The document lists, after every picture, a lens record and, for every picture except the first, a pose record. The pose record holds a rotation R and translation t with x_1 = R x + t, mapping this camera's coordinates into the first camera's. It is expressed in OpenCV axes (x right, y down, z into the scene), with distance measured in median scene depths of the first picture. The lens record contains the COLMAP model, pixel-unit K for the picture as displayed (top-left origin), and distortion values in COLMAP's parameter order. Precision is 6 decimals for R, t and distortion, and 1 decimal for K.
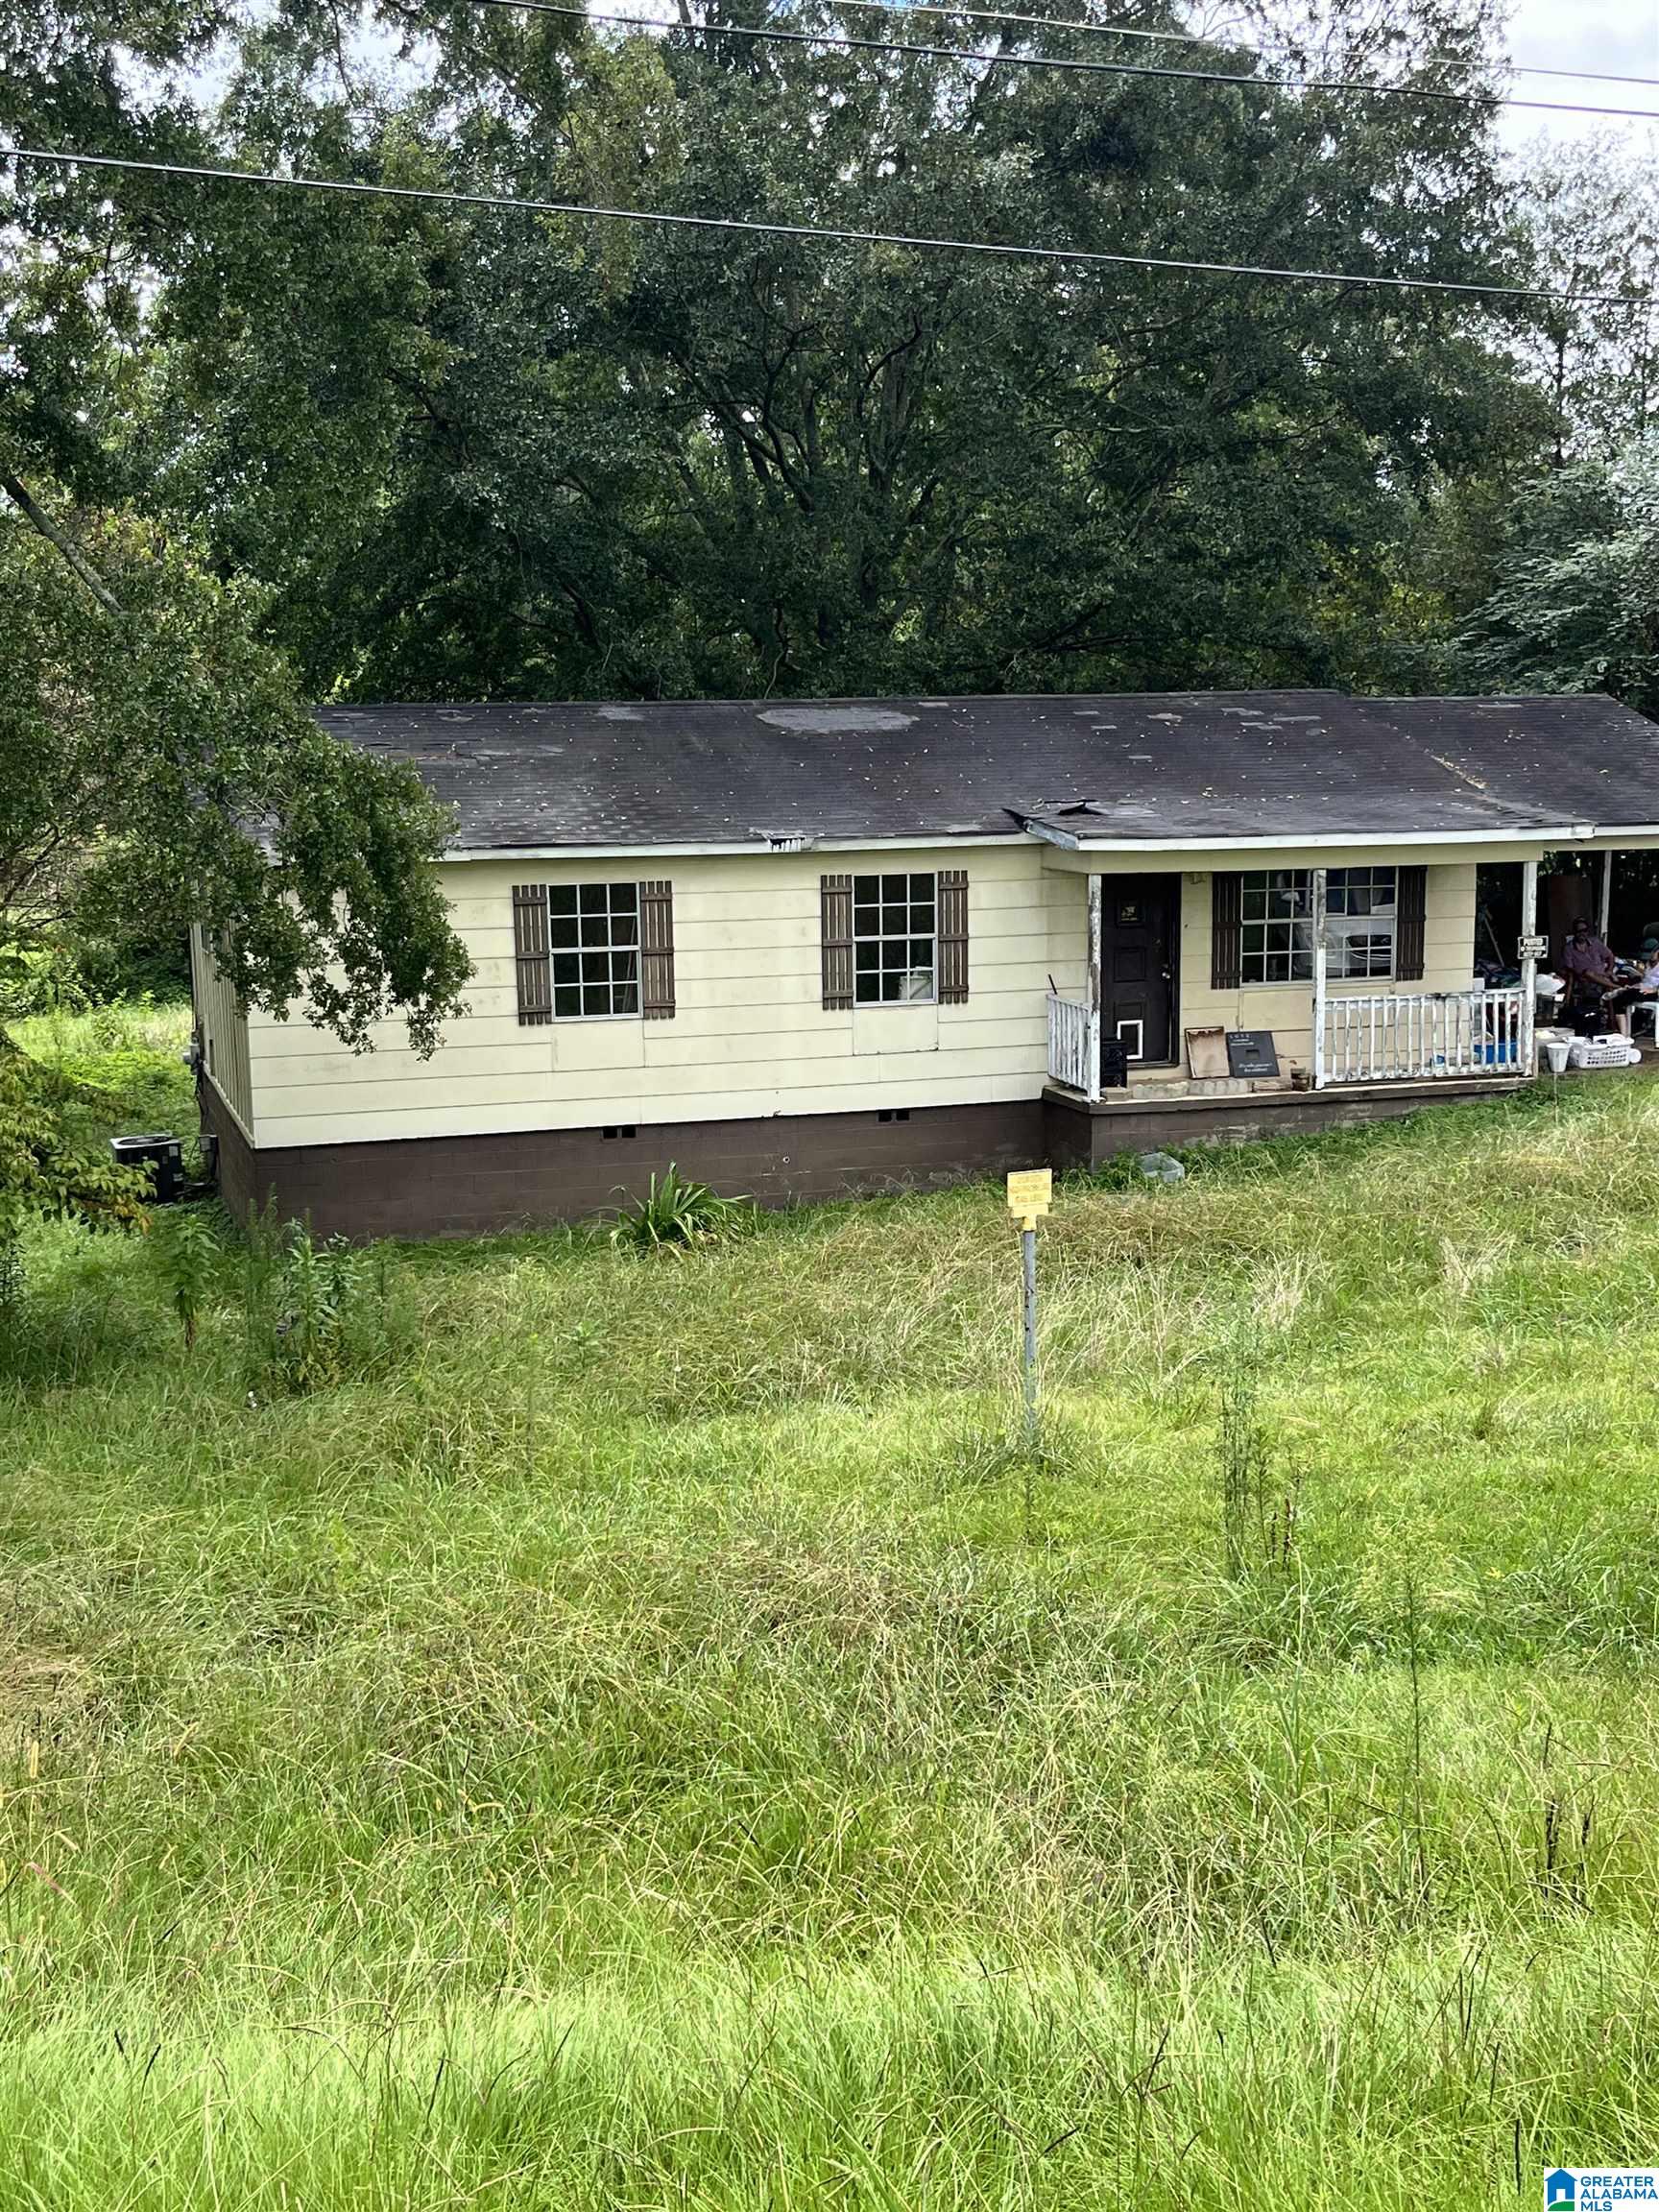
lens RADIAL K [[2437.3, 0, 829.5], [0, 2437.3, 1109.7], [0, 0, 1]] dist [0.074021, 0.000000]
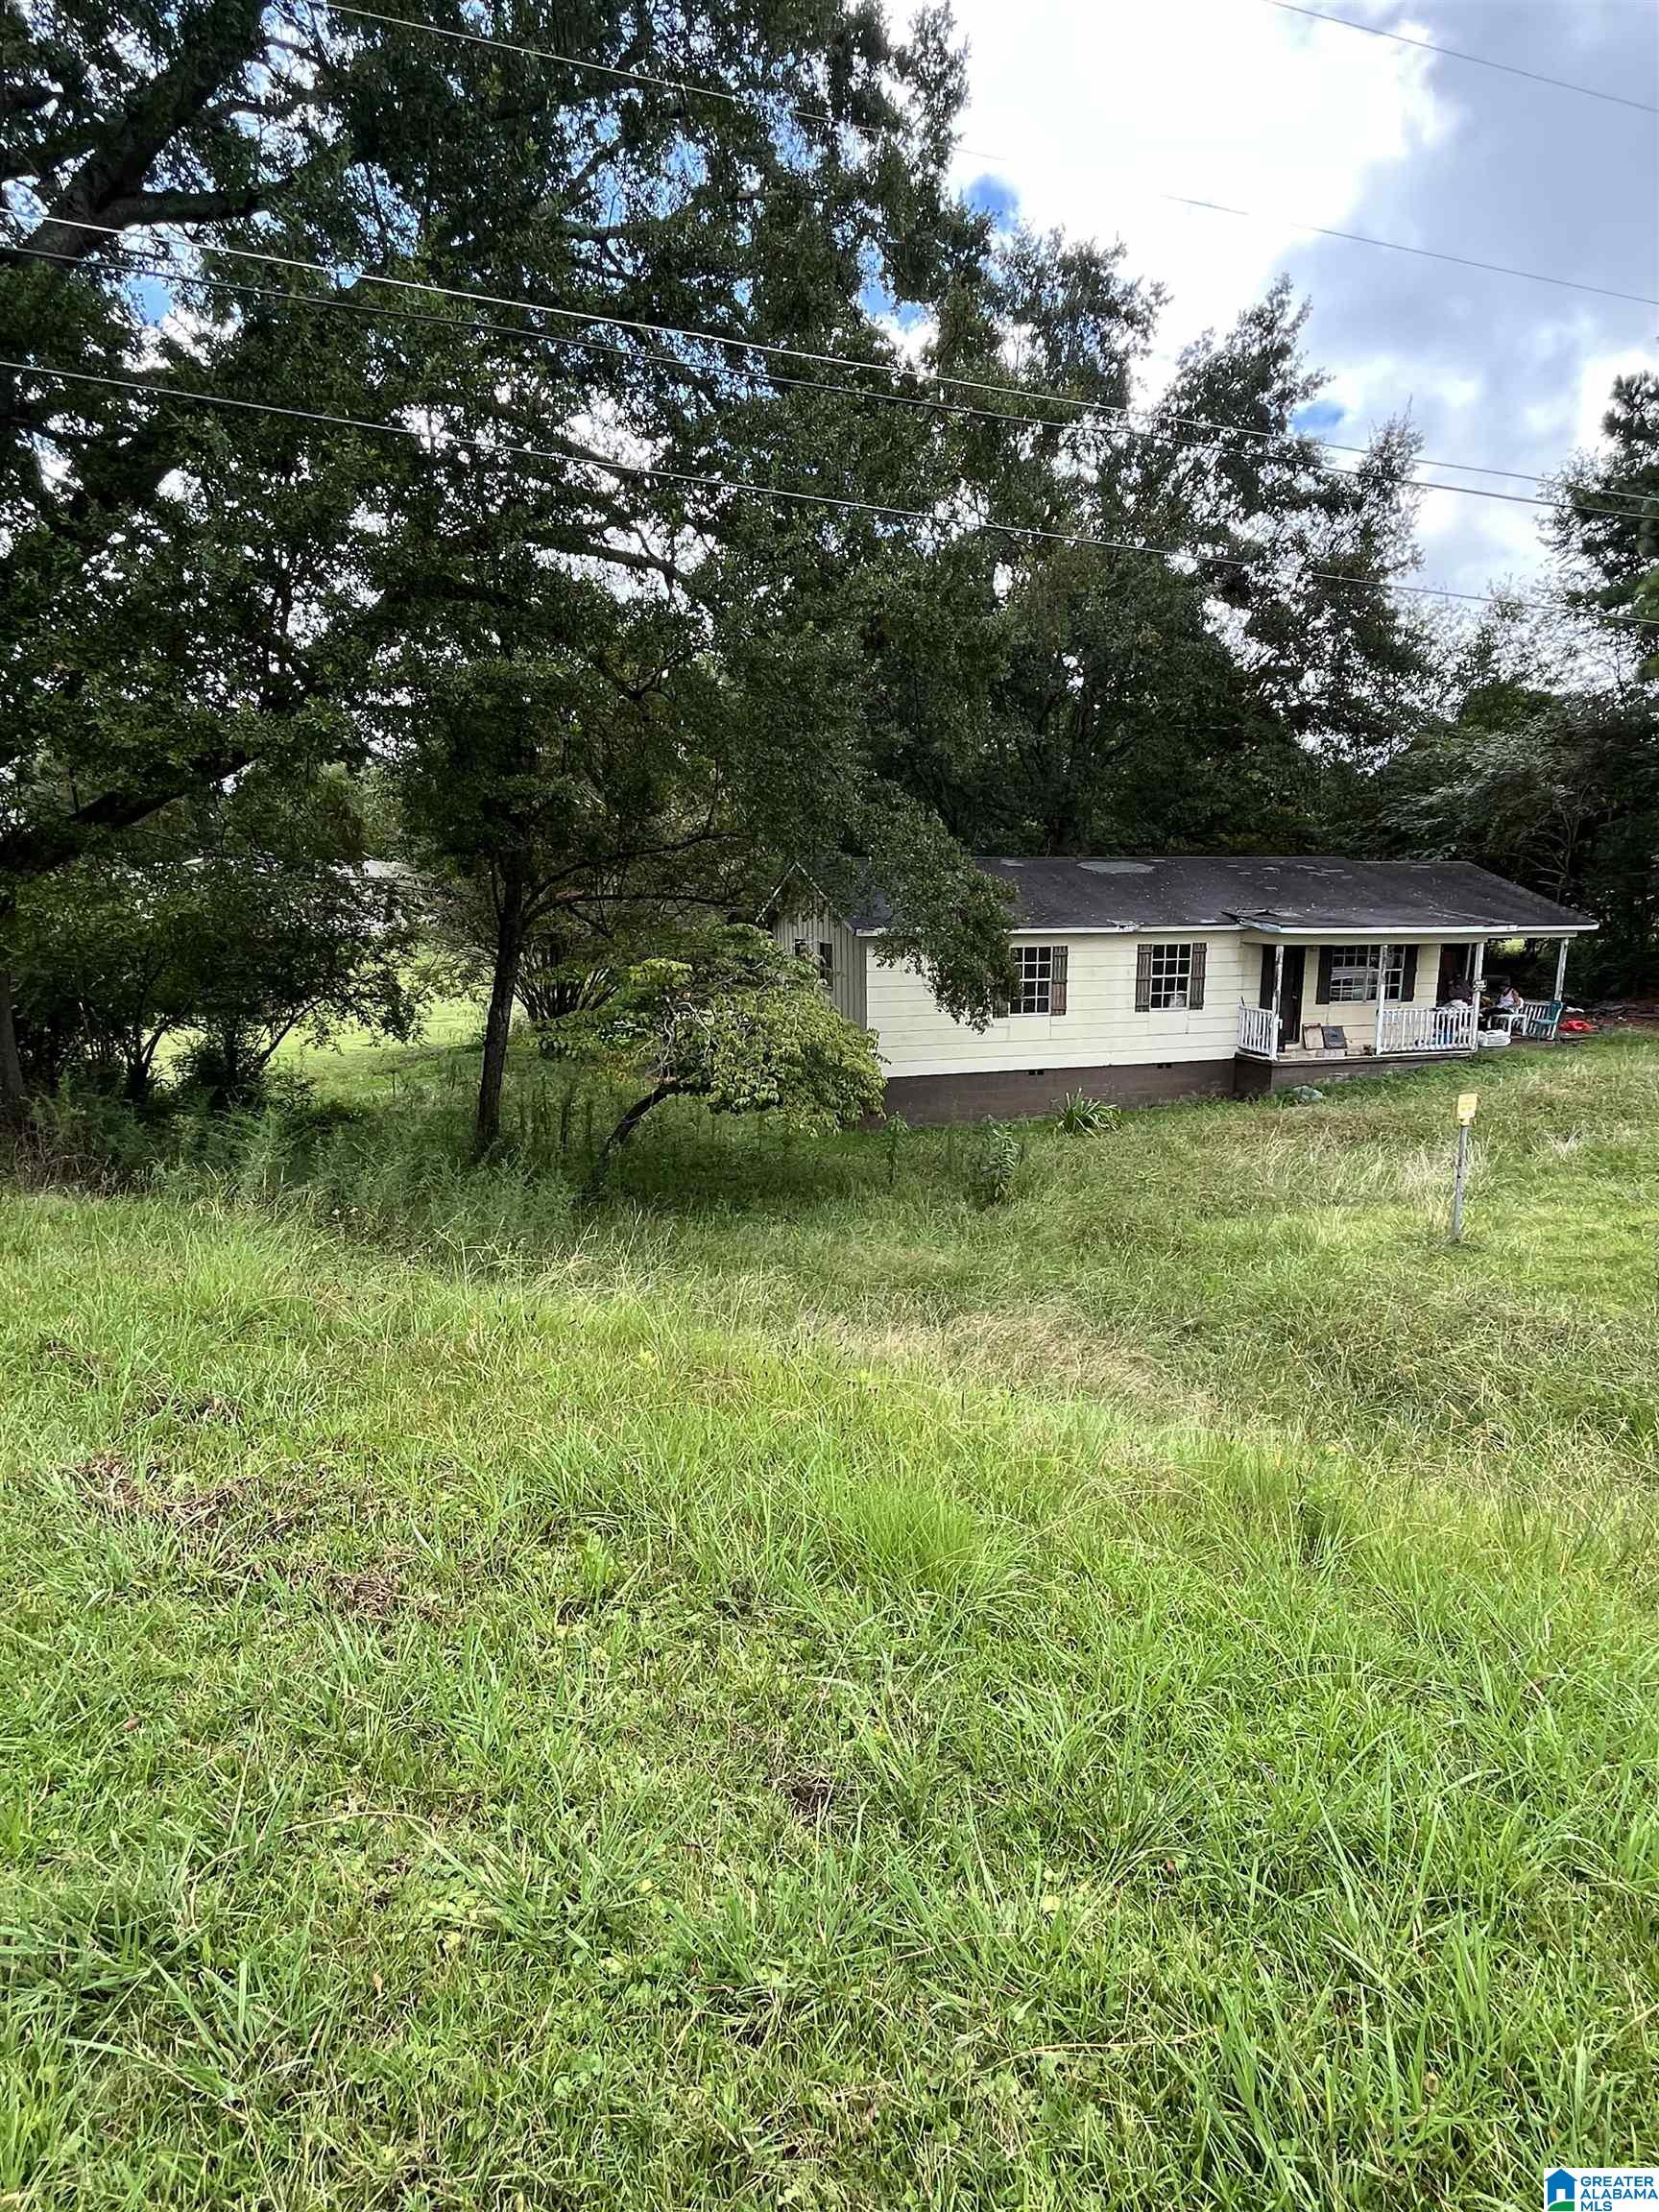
lens RADIAL K [[1160.5, 0, 829.9], [0, 1160.5, 1105.6], [0, 0, 1]] dist [0.001264, 0.000142]
pose [[0.999814, 0.011263, 0.015654, -0.263745], [-0.011810, 0.999306, 0.035326, 0.004608], [-0.015245, -0.035504, 0.999253, 0.054715]]
